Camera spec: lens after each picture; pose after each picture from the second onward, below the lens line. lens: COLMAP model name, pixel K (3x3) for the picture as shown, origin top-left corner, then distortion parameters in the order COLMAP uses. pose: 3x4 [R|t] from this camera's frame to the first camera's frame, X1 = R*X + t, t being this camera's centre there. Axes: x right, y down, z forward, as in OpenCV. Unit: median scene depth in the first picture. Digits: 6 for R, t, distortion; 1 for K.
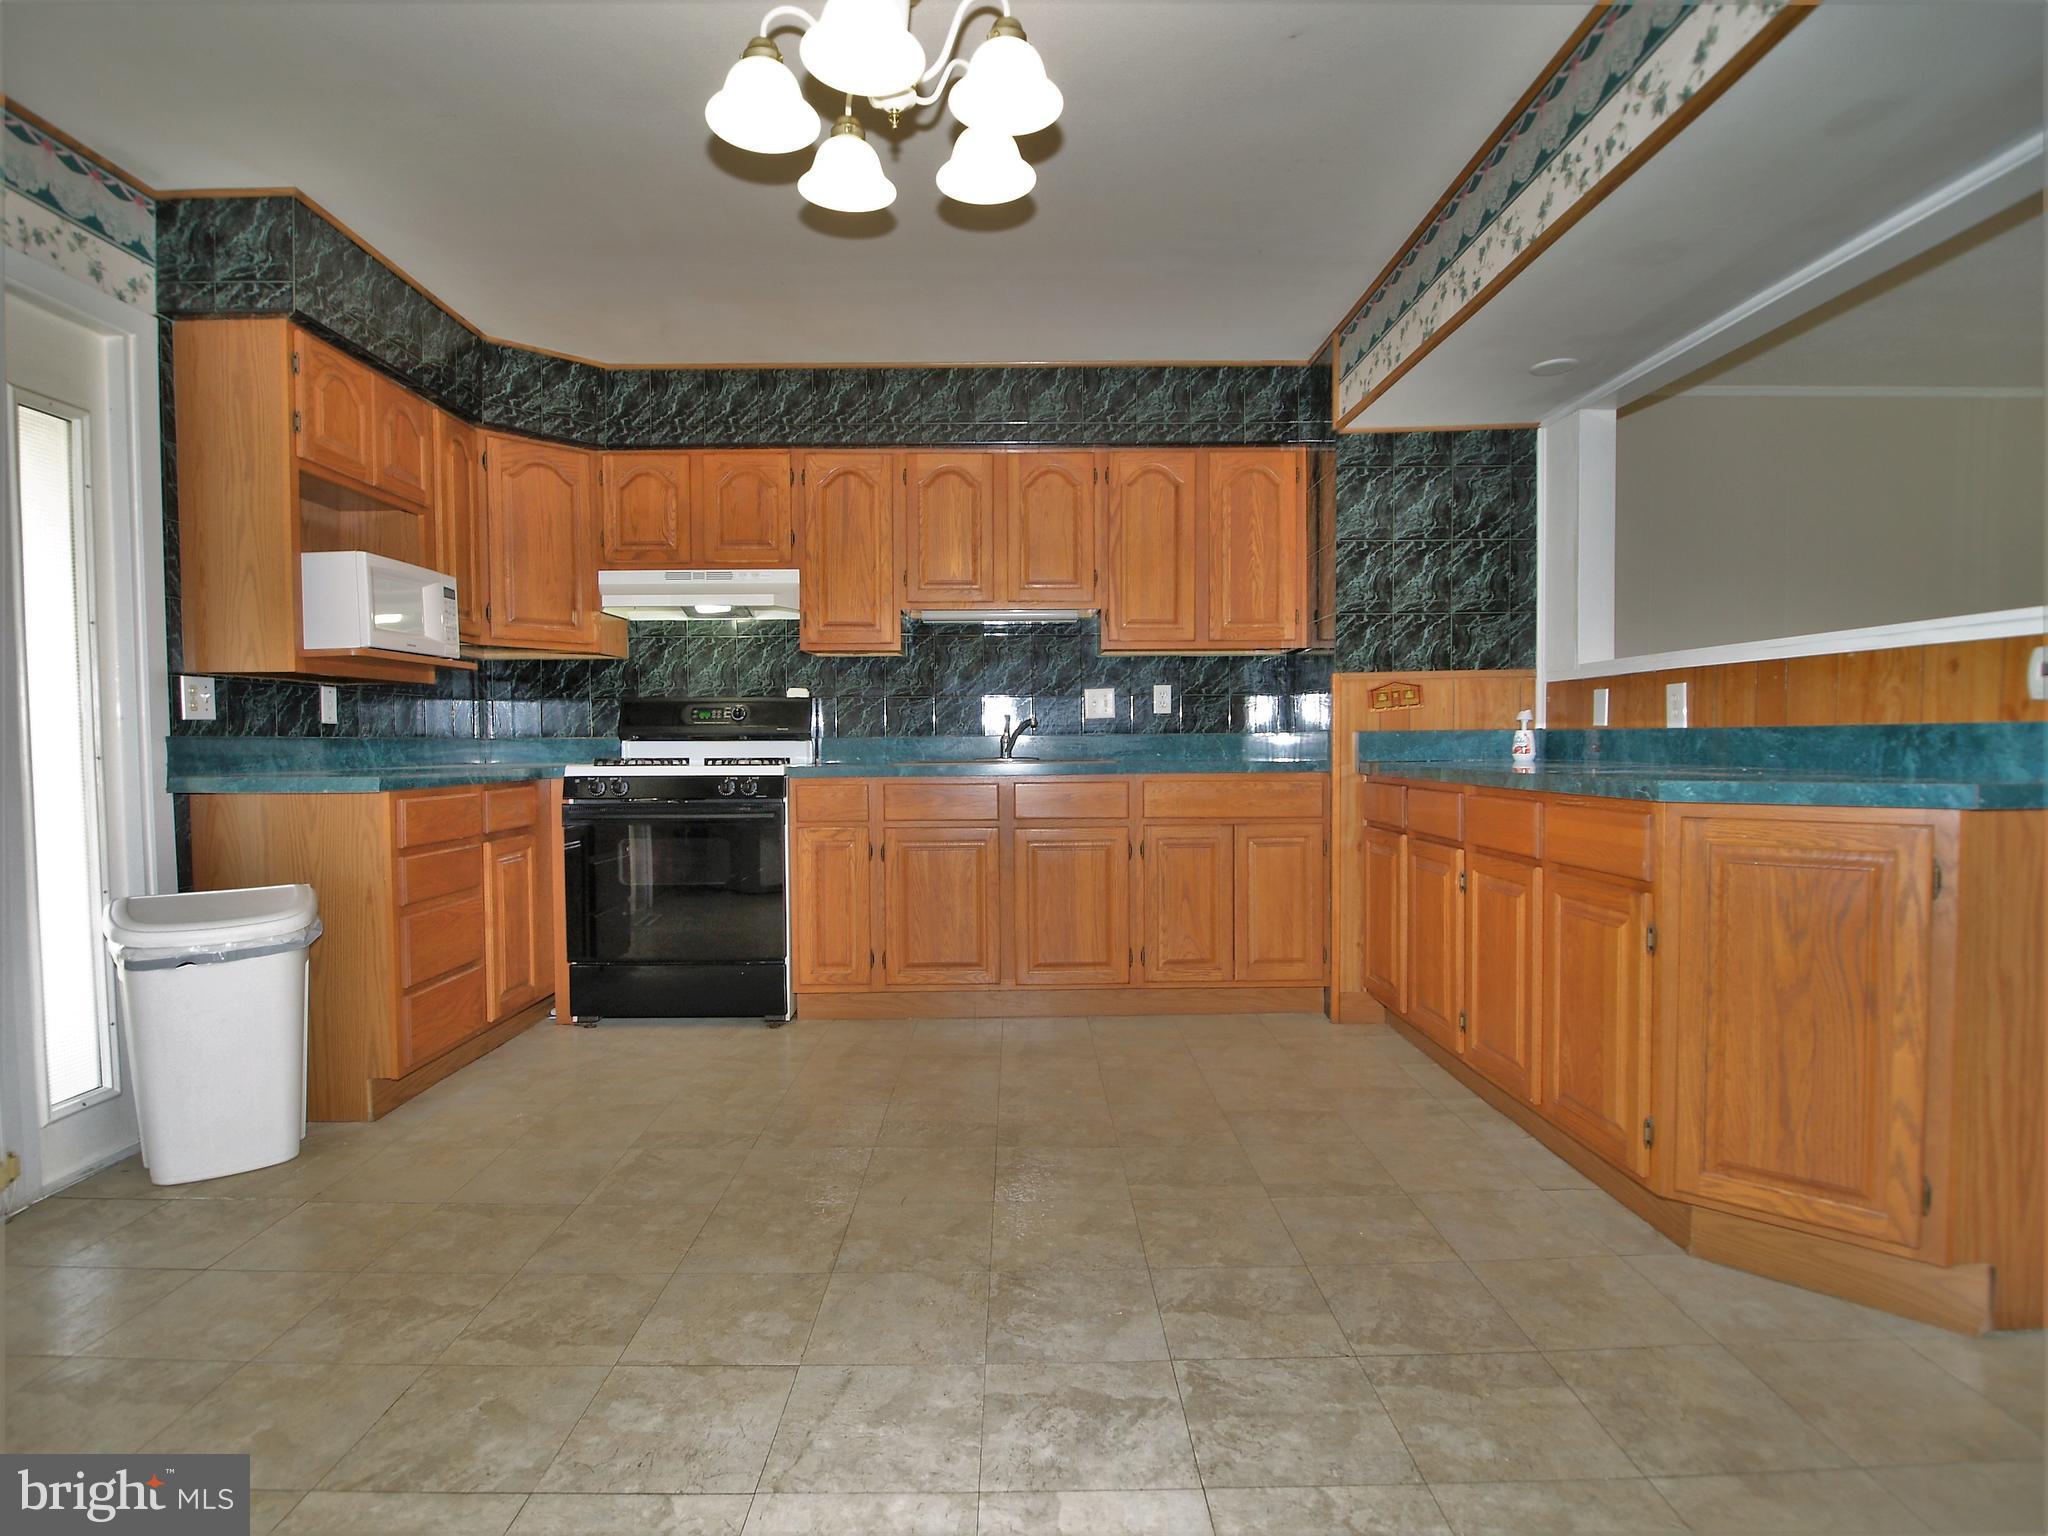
lens RADIAL K [[1068.5, 0, 1022.8], [0, 1068.5, 774.4], [0, 0, 1]] dist [-0.015148, -0.003149]
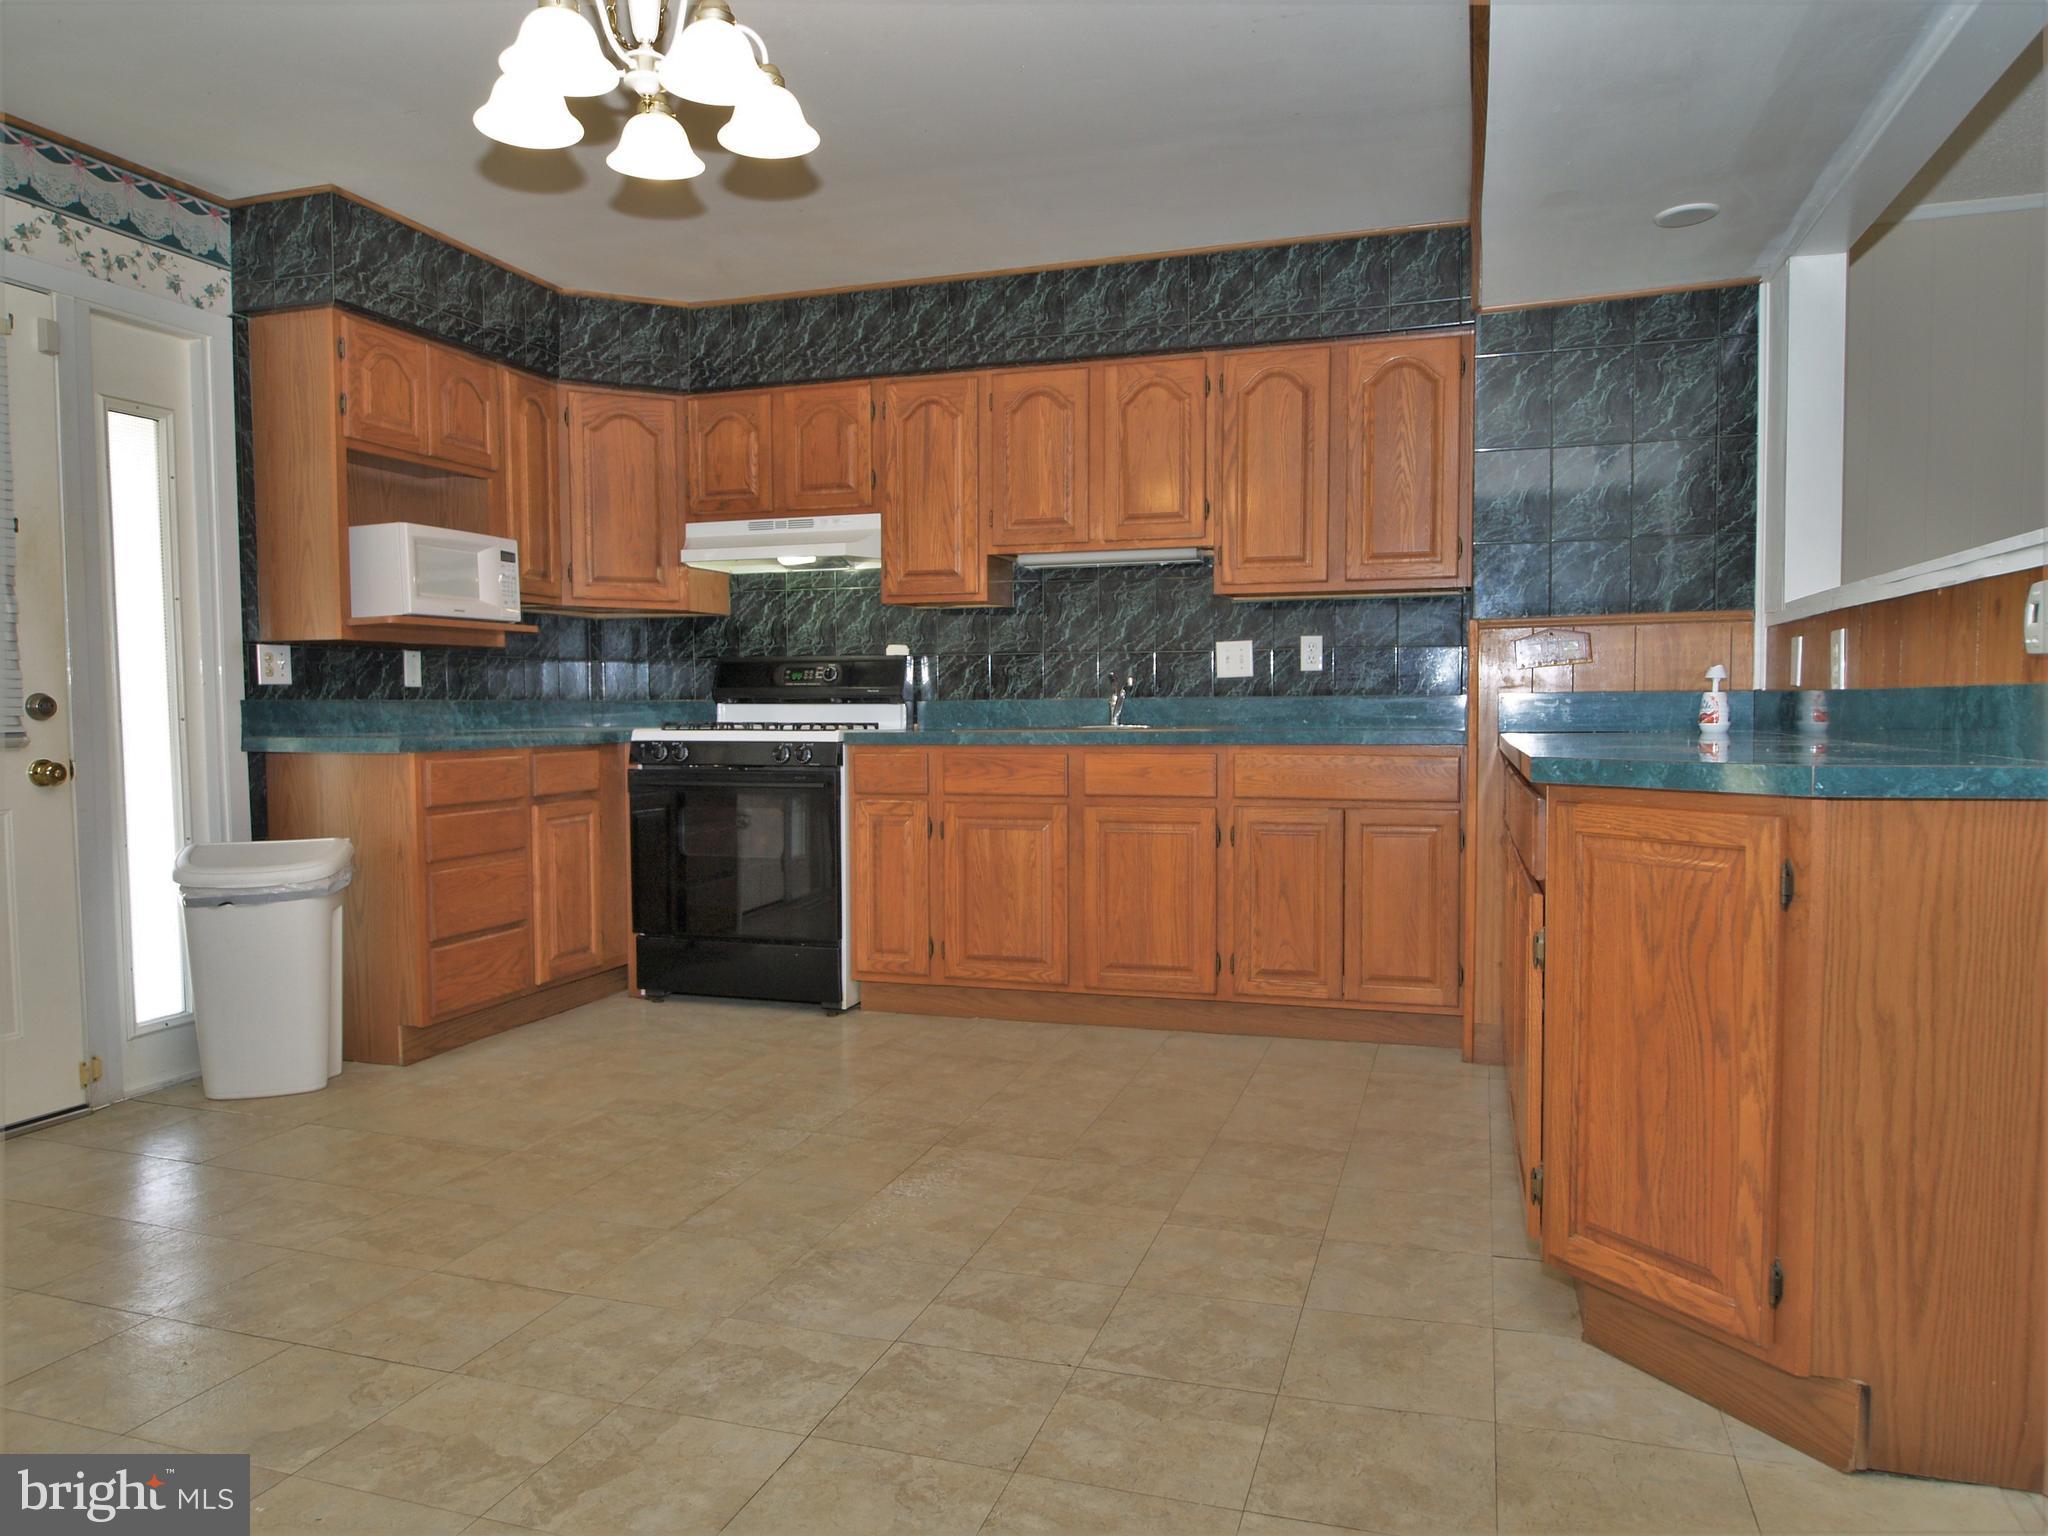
lens RADIAL K [[1380.5, 0, 1028.5], [0, 1380.5, 770.9], [0, 0, 1]] dist [-0.011141, -0.003998]
pose [[0.948866, 0.016888, -0.315228, 0.322309], [-0.010950, 0.999728, 0.020598, -0.000552], [0.315490, -0.016093, 0.948792, -0.077706]]
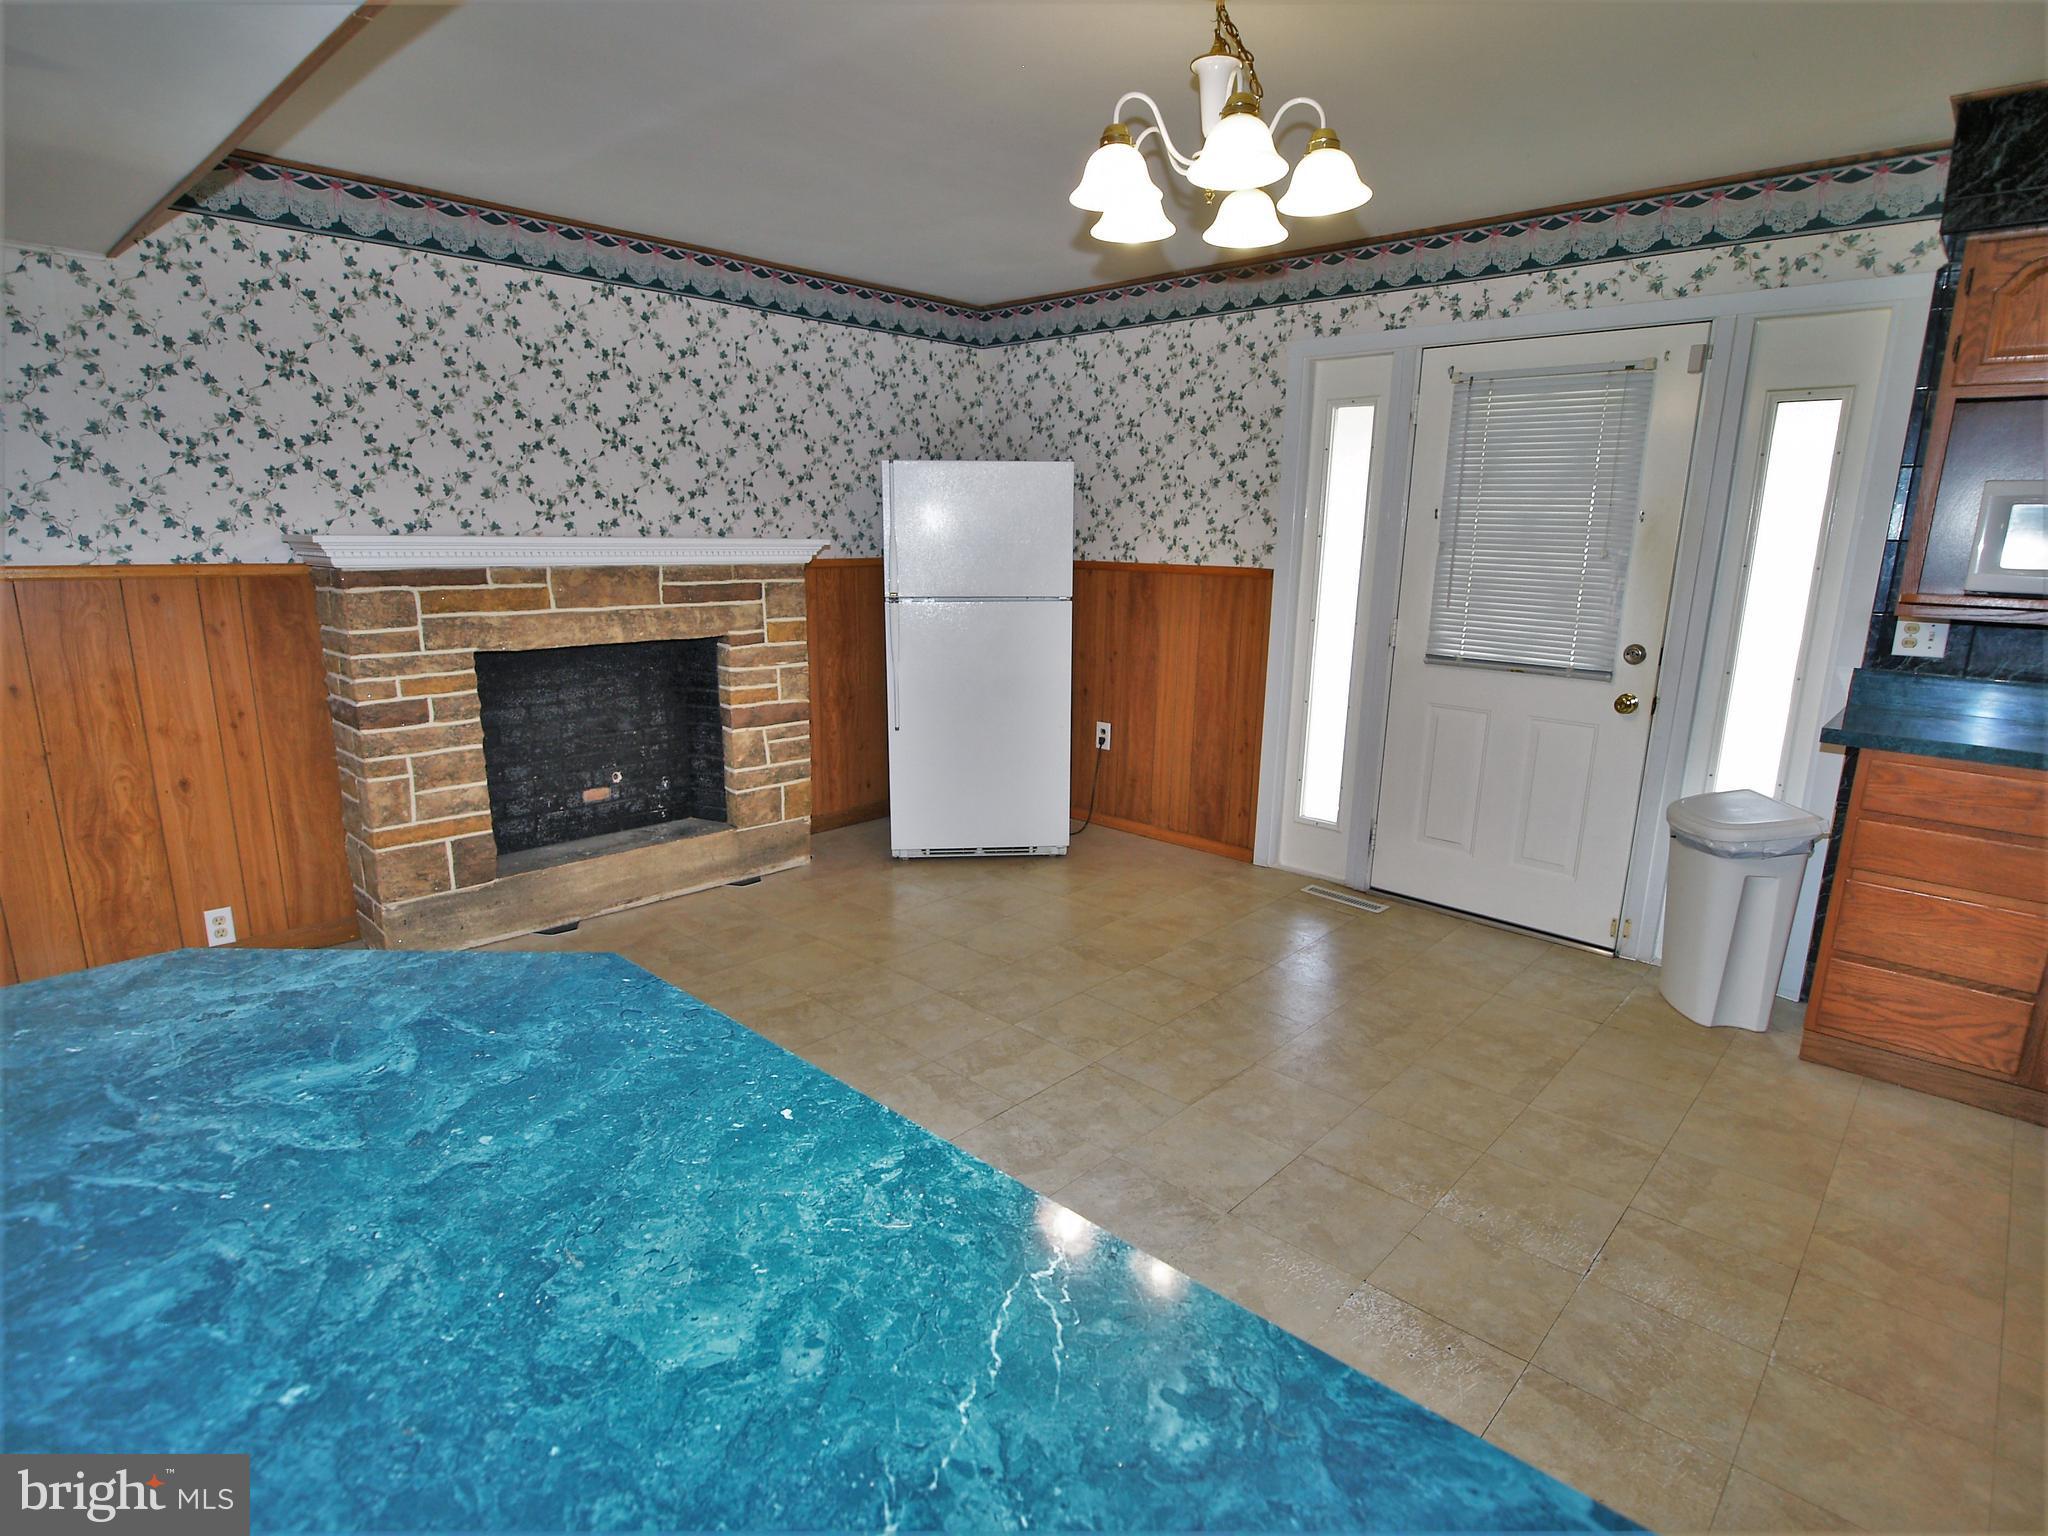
lens RADIAL K [[1068.5, 0, 1022.8], [0, 1068.5, 774.4], [0, 0, 1]] dist [-0.015148, -0.003149]
pose [[-0.688916, 0.159225, -0.707137, 0.474262], [-0.038323, 0.966209, 0.254895, -0.137710], [0.723828, 0.202700, -0.659535, 0.862002]]
